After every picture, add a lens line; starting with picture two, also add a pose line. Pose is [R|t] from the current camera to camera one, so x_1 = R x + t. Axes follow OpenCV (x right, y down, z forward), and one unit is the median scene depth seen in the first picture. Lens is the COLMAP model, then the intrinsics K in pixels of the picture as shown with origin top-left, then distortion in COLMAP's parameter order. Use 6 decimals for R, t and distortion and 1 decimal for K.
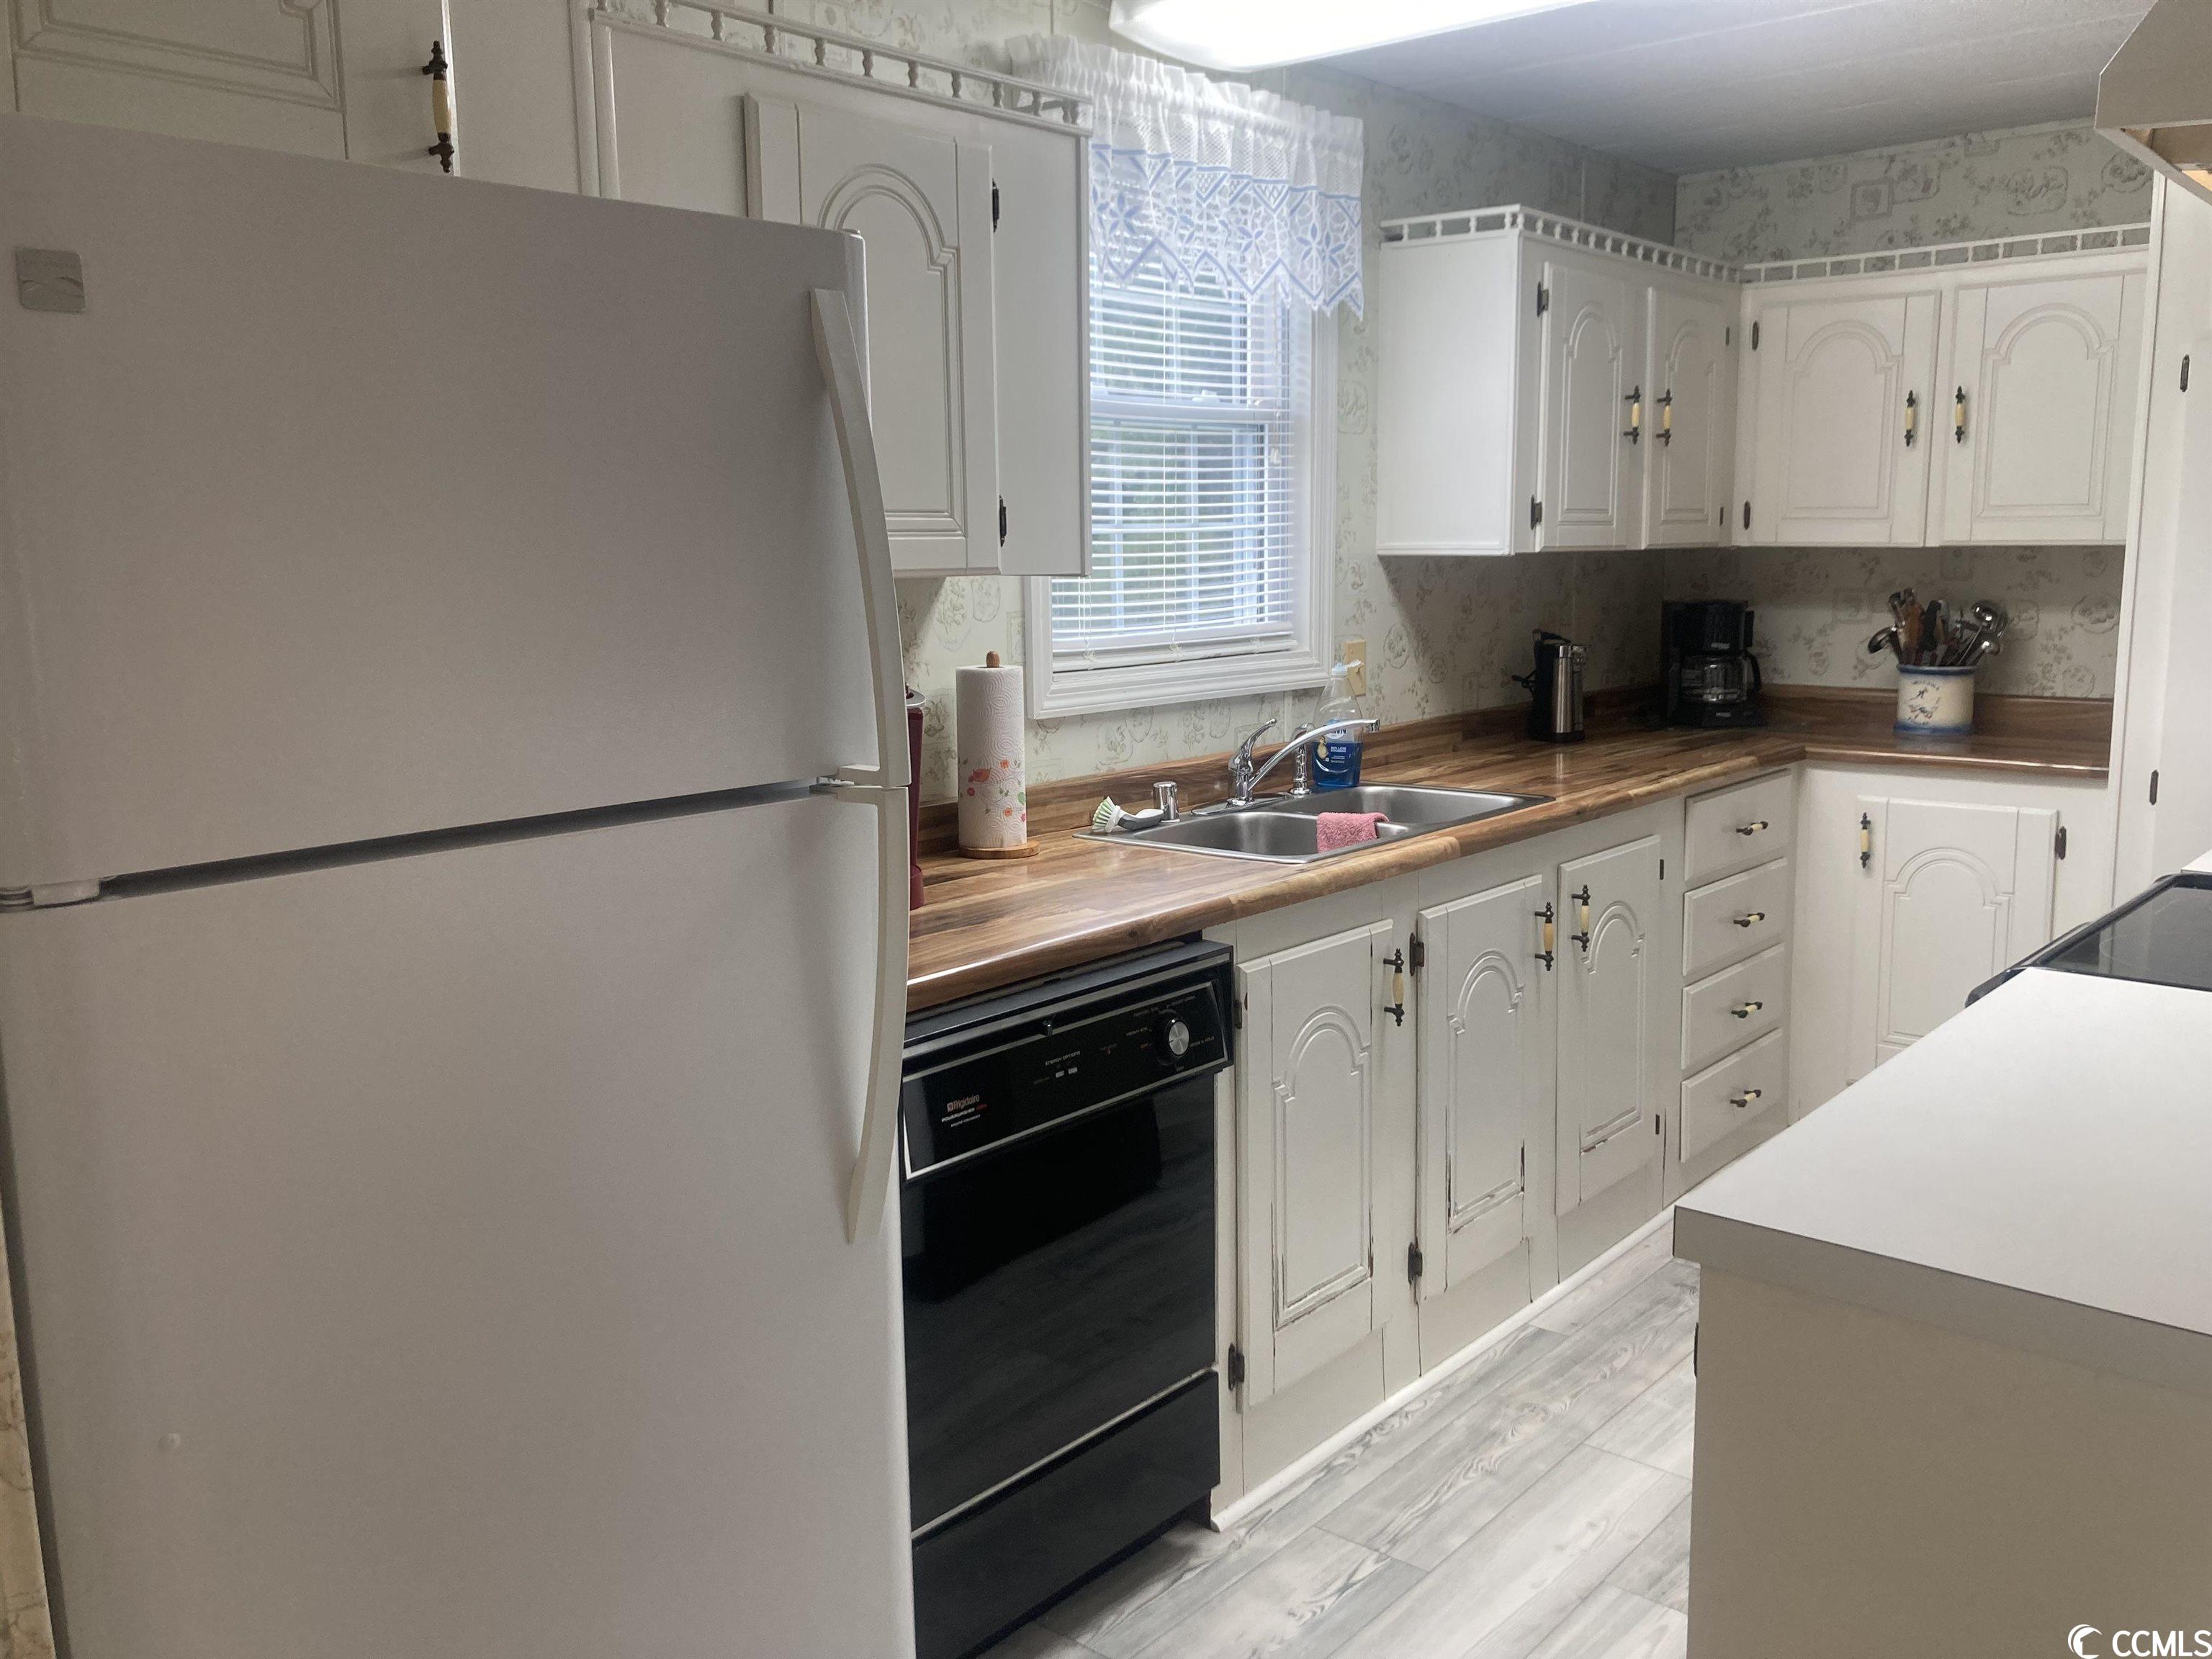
lens RADIAL K [[1826.8, 0, 1137.5], [0, 1826.8, 824.3], [0, 0, 1]] dist [0.026052, -0.005036]
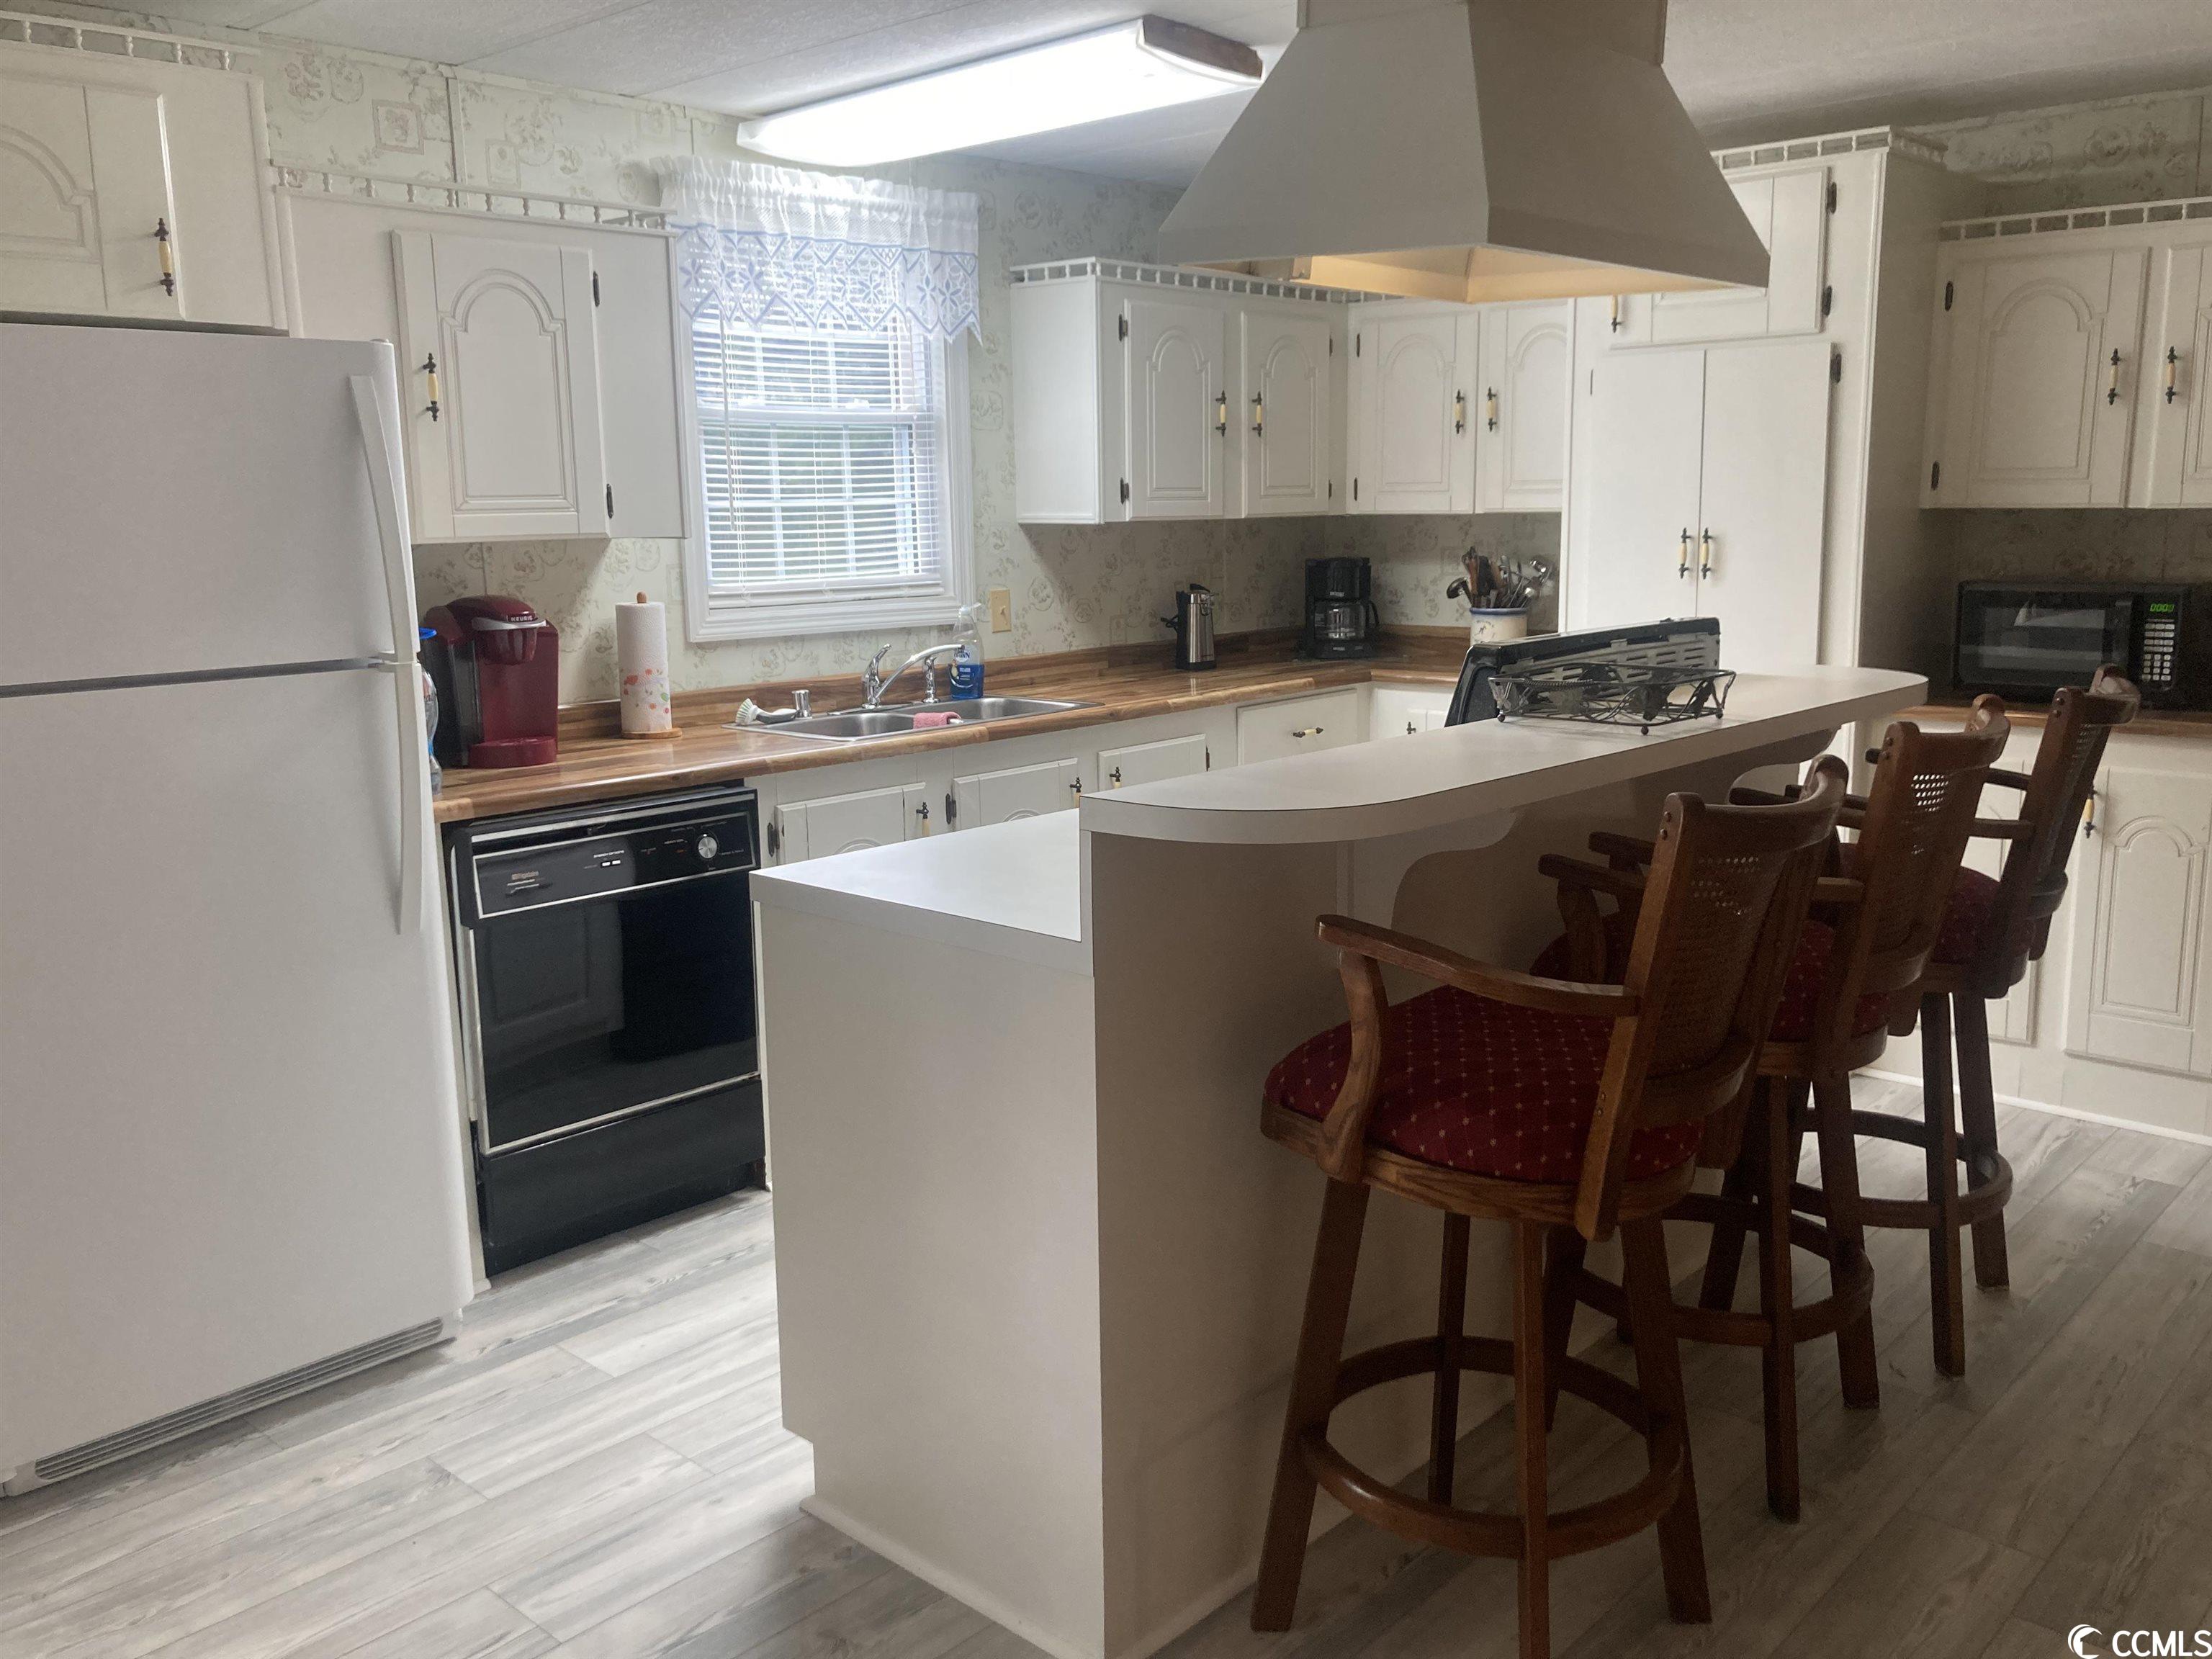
lens RADIAL K [[1822.4, 0, 1106.0], [0, 1822.4, 829.5], [0, 0, 1]] dist [0.070940, -0.045297]
pose [[0.998025, 0.005834, -0.062553, 0.284638], [-0.004340, 0.999703, 0.023989, 0.041261], [0.062674, -0.023670, 0.997753, -0.312607]]
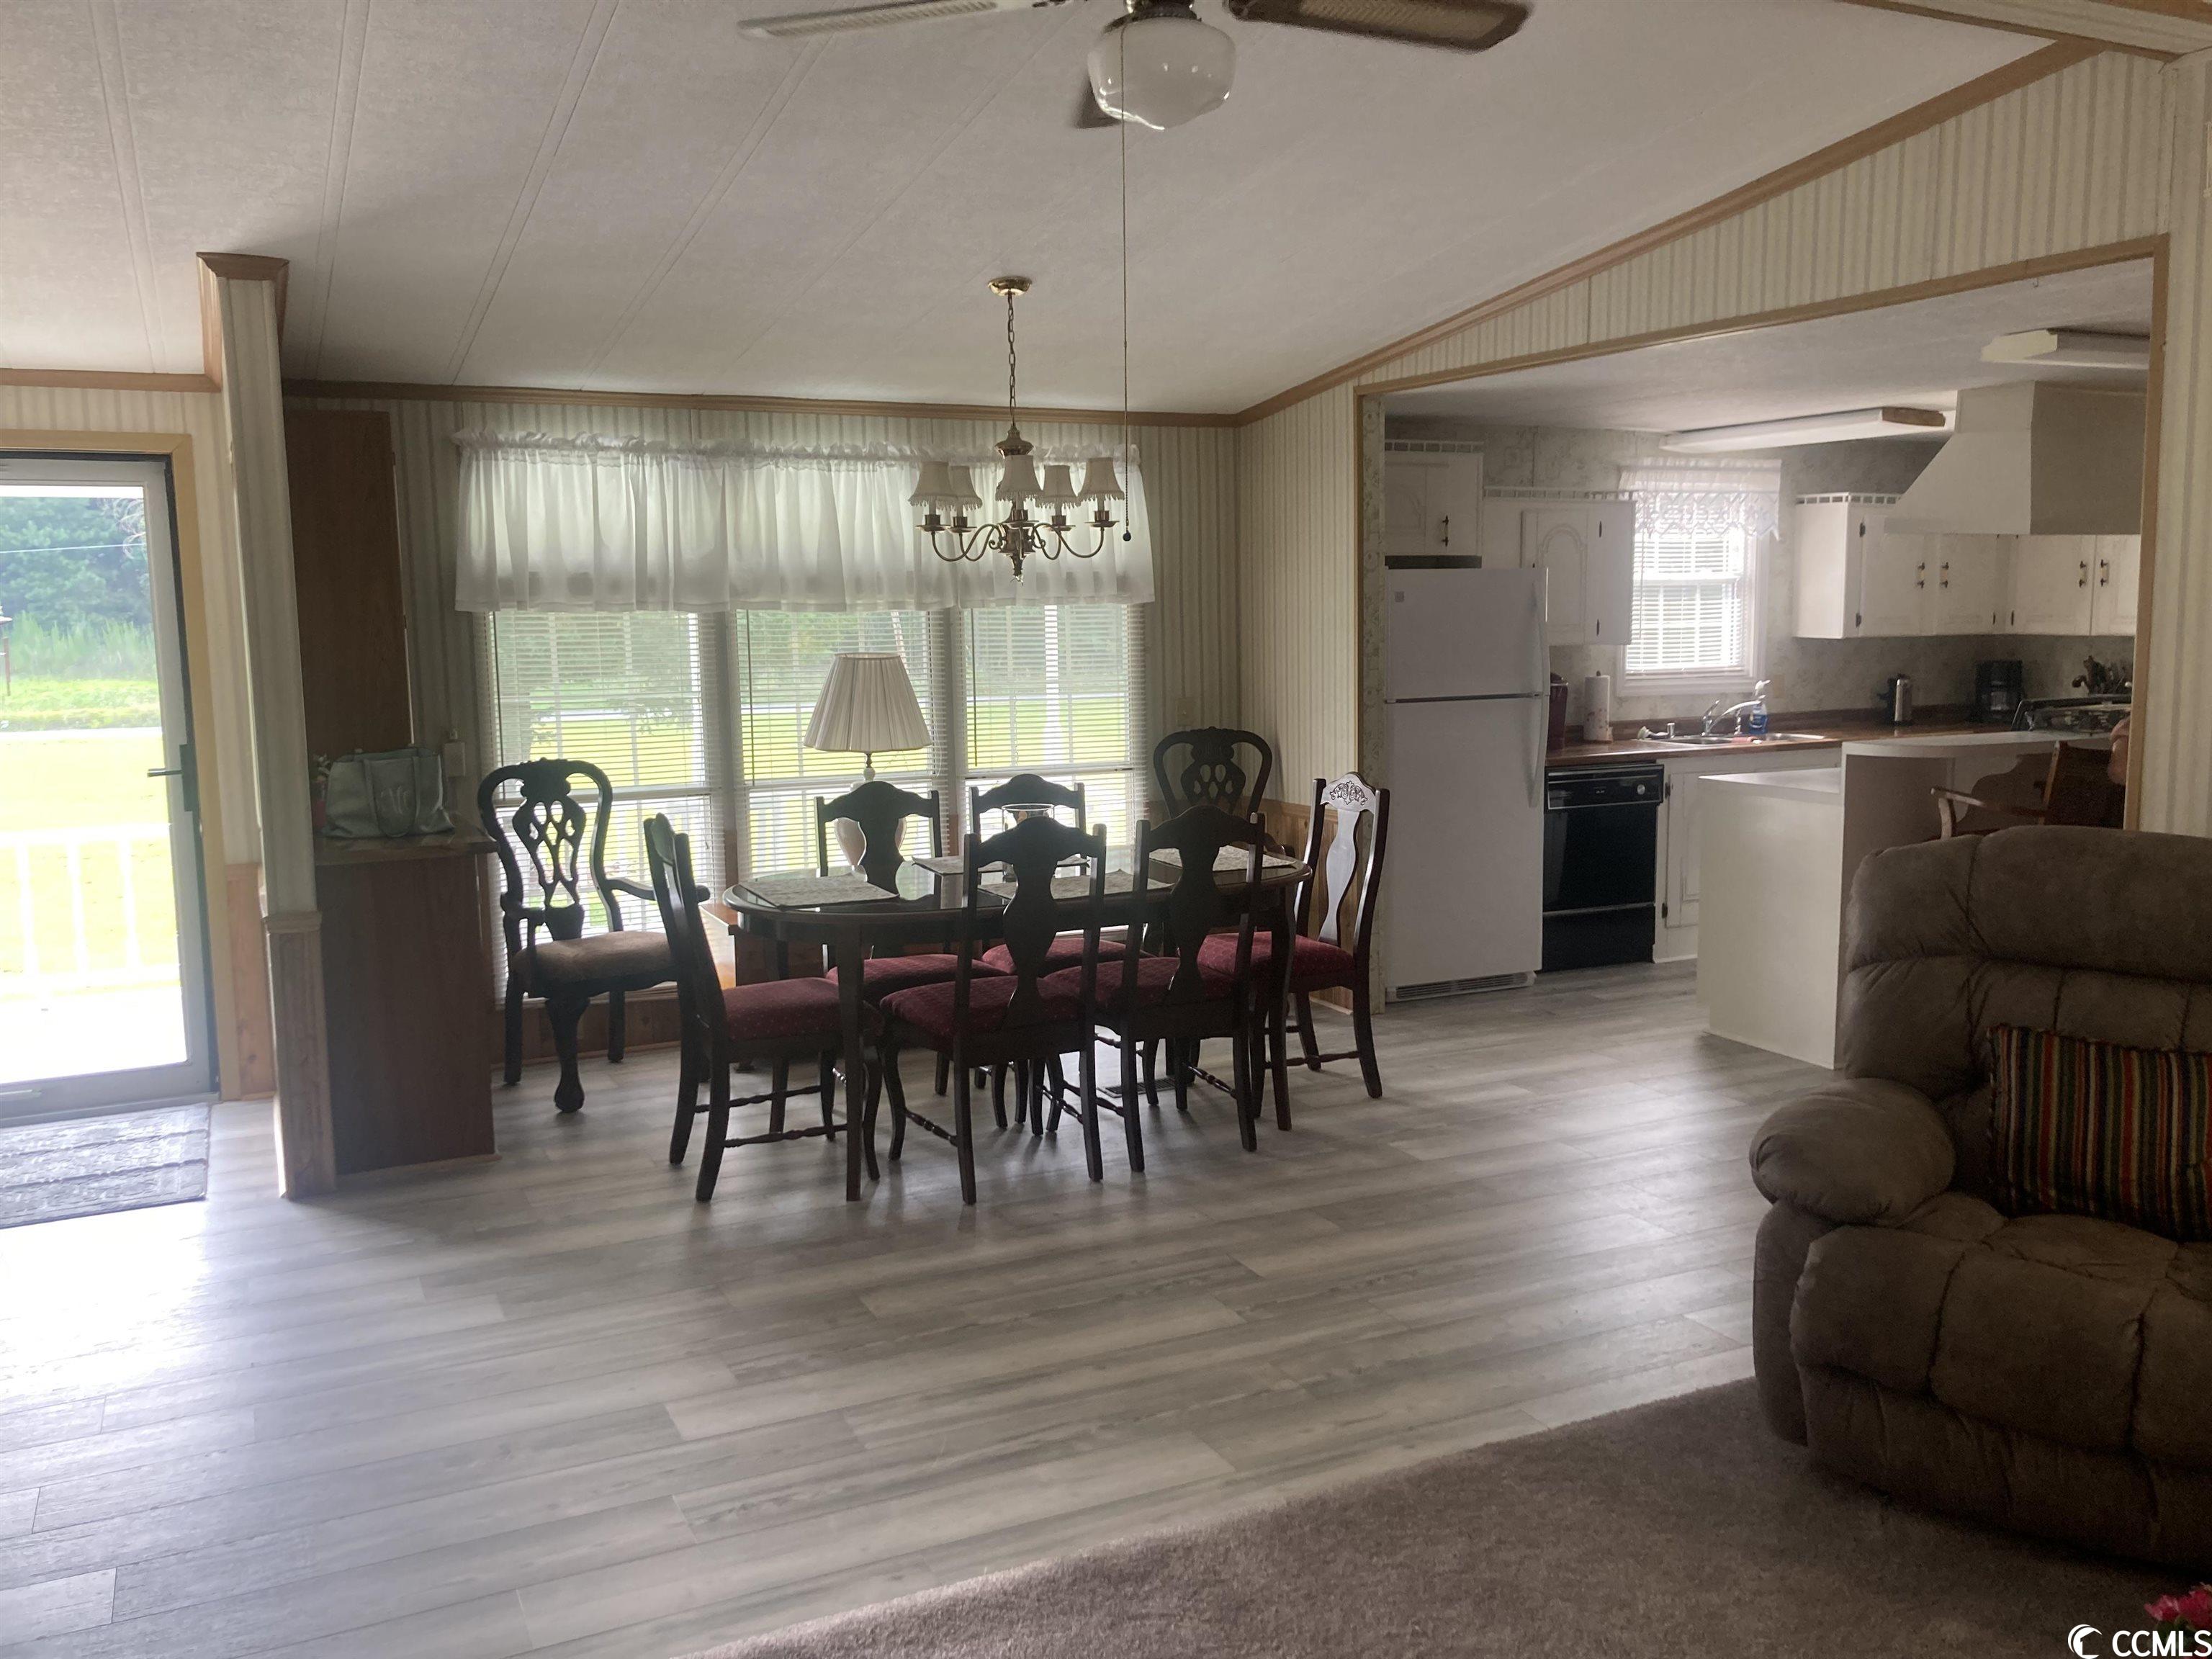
lens RADIAL K [[1902.6, 0, 1150.7], [0, 1902.6, 815.7], [0, 0, 1]] dist [0.041151, 0.000374]
pose [[0.921401, 0.048576, -0.385565, 0.334269], [-0.063758, 0.997609, -0.026680, 0.196707], [0.383347, 0.049165, 0.922295, -1.547726]]
